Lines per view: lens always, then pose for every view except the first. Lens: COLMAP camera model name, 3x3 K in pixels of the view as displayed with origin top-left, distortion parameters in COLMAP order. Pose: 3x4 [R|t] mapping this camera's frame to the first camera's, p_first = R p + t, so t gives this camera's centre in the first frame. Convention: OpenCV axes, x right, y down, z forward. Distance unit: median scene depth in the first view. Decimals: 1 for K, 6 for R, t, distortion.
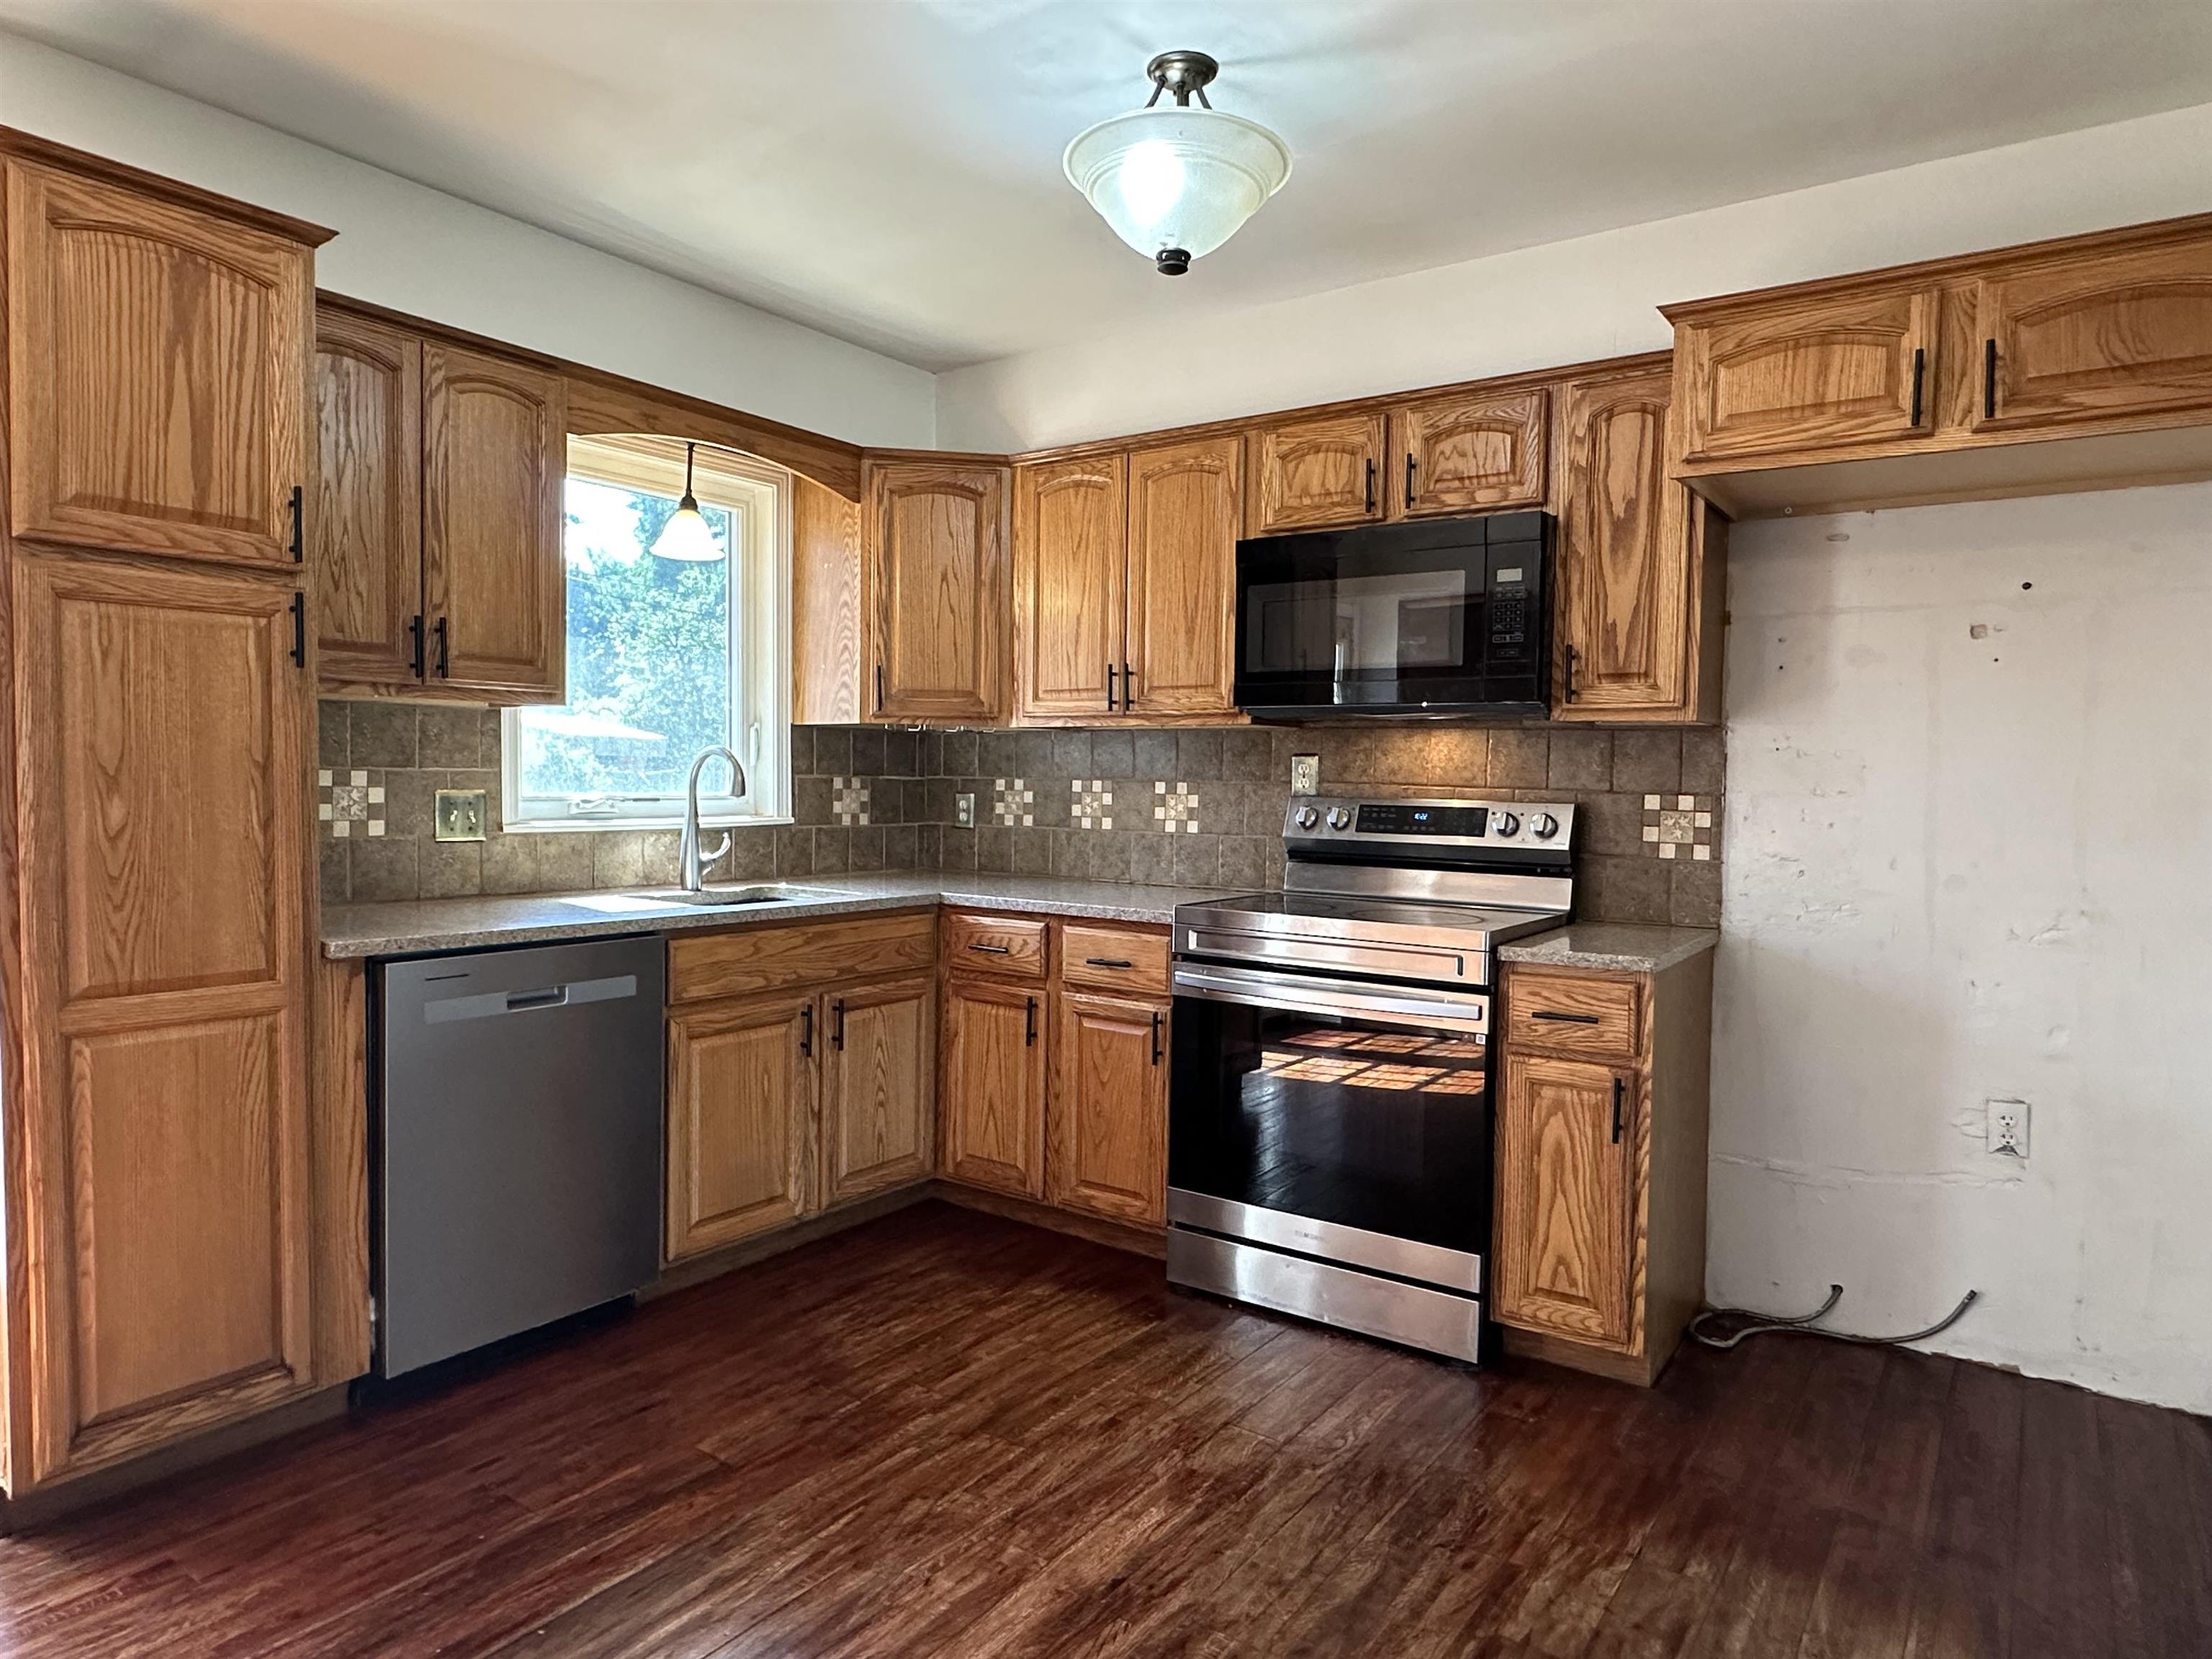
lens RADIAL K [[1341.0, 0, 1091.4], [0, 1341.0, 834.3], [0, 0, 1]] dist [-0.001592, -0.000566]
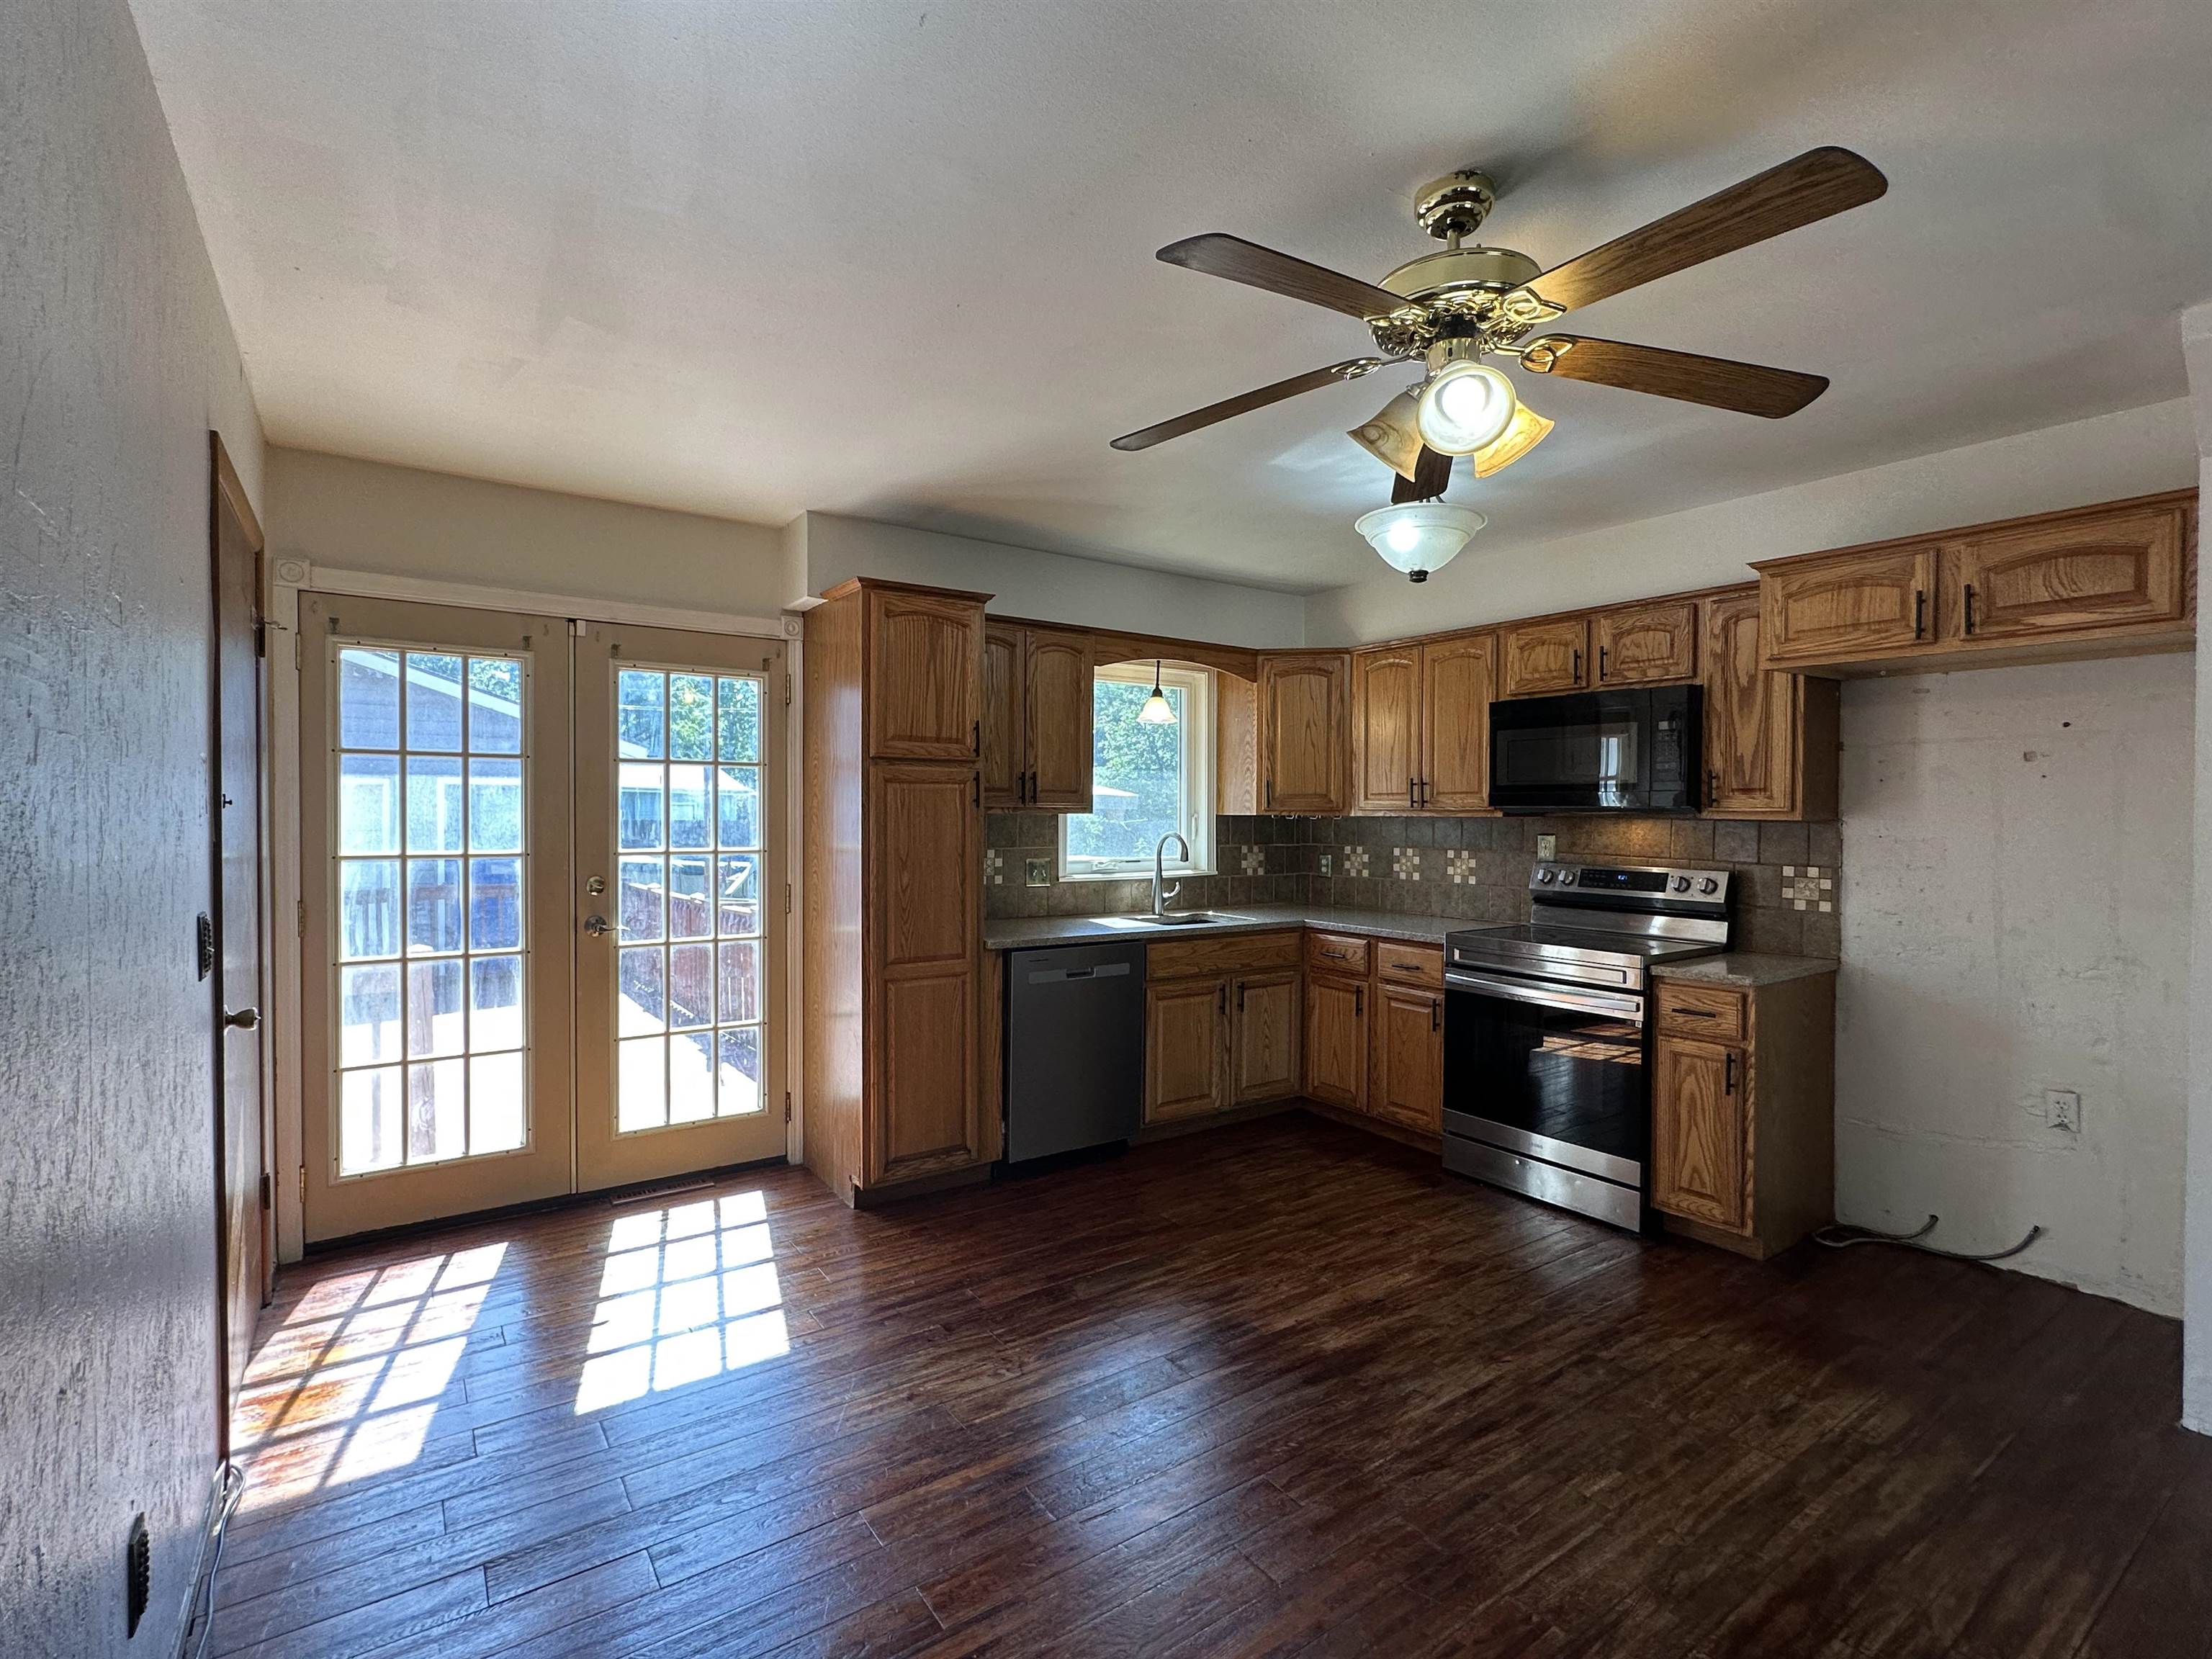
lens RADIAL K [[1036.7, 0, 1102.2], [0, 1036.7, 827.5], [0, 0, 1]] dist [-0.000914, 0.000169]
pose [[0.942423, -0.005218, -0.334384, 0.098861], [-0.005551, 0.999496, -0.031243, -0.035097], [0.334378, 0.031300, 0.941919, -0.348362]]
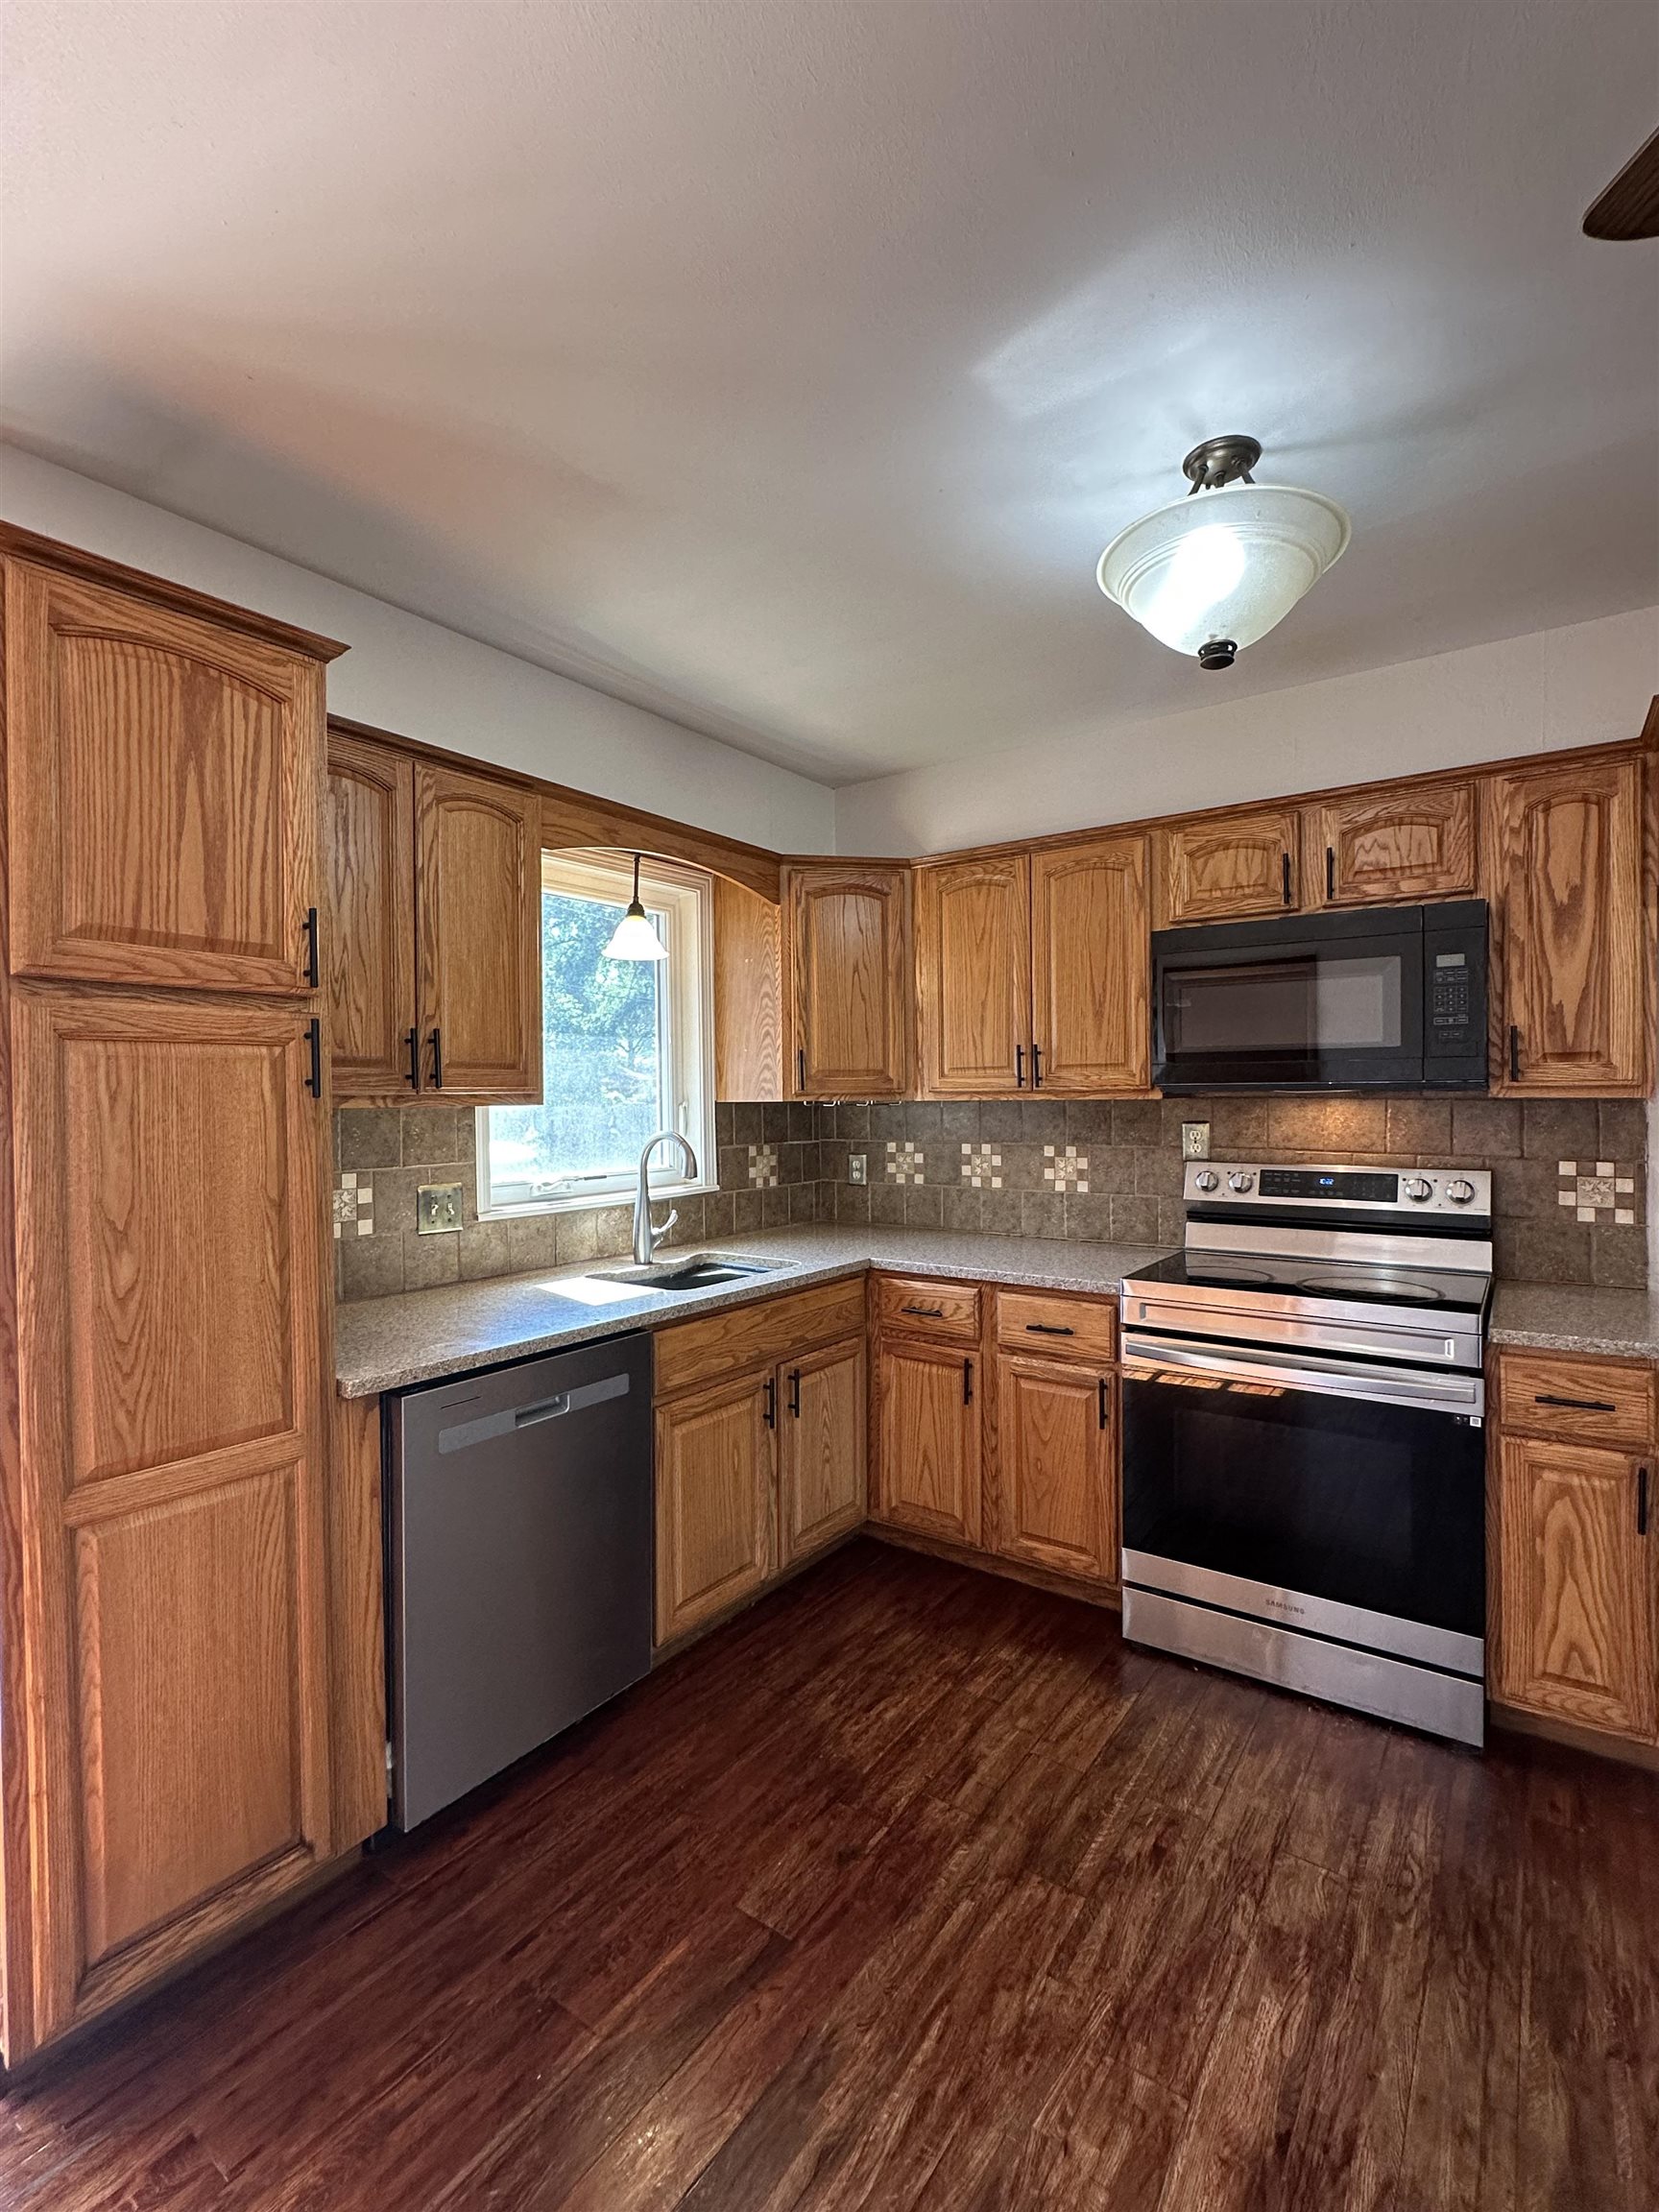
lens RADIAL K [[999.3, 0, 829.5], [0, 999.3, 1106.0], [0, 0, 1]] dist [-0.002086, 0.000202]
pose [[0.999688, -0.024898, 0.002061, -0.180023], [0.024952, 0.999166, -0.032315, -0.068106], [-0.001255, 0.032356, 0.999476, 0.230502]]
